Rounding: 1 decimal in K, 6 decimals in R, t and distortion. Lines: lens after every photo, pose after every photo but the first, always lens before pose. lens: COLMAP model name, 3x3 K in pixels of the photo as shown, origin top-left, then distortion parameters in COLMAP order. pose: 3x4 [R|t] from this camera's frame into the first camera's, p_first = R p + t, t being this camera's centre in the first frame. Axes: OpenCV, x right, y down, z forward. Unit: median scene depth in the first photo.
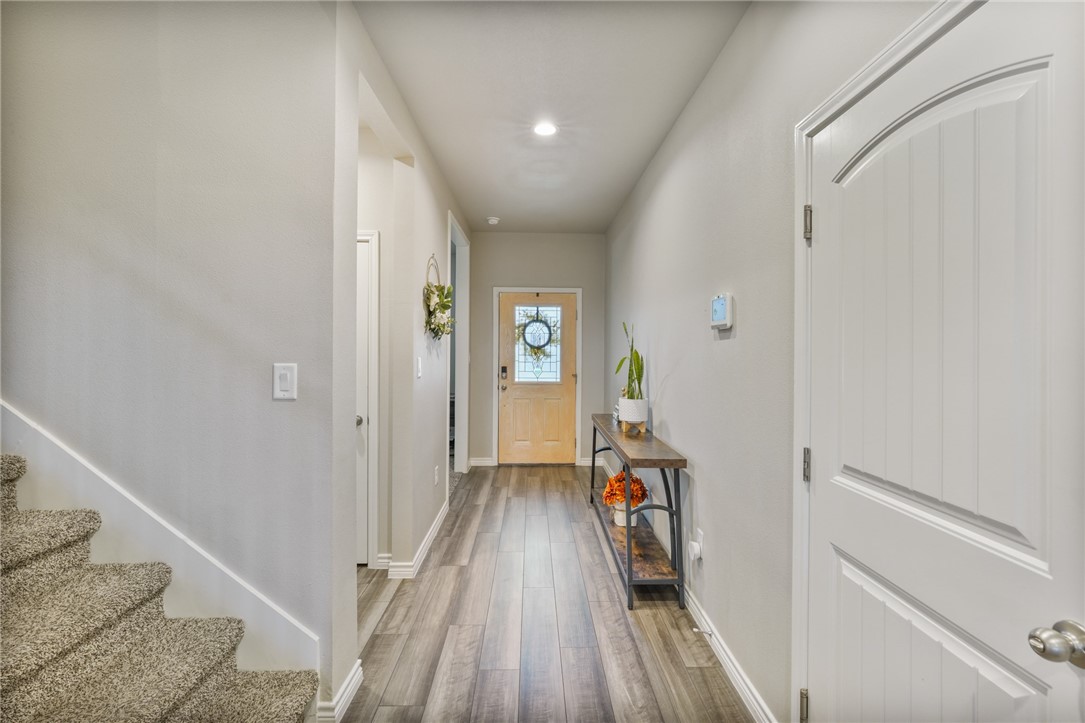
lens RADIAL K [[488.0, 0, 542.2], [0, 488.0, 358.9], [0, 0, 1]] dist [-0.026985, 0.009271]
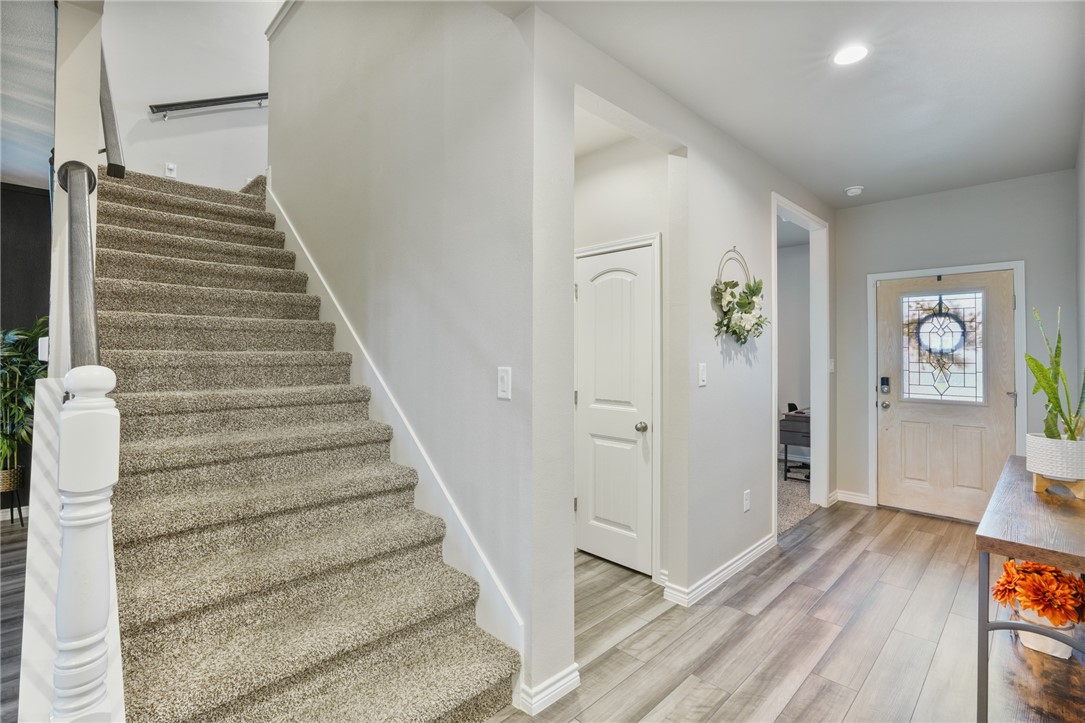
lens RADIAL K [[488.0, 0, 542.2], [0, 488.0, 358.9], [0, 0, 1]] dist [-0.026985, 0.009271]
pose [[0.672120, -0.003281, -0.740435, 0.197183], [-0.009671, 0.999866, -0.013208, 0.002382], [0.740379, 0.016038, 0.671998, 0.161583]]
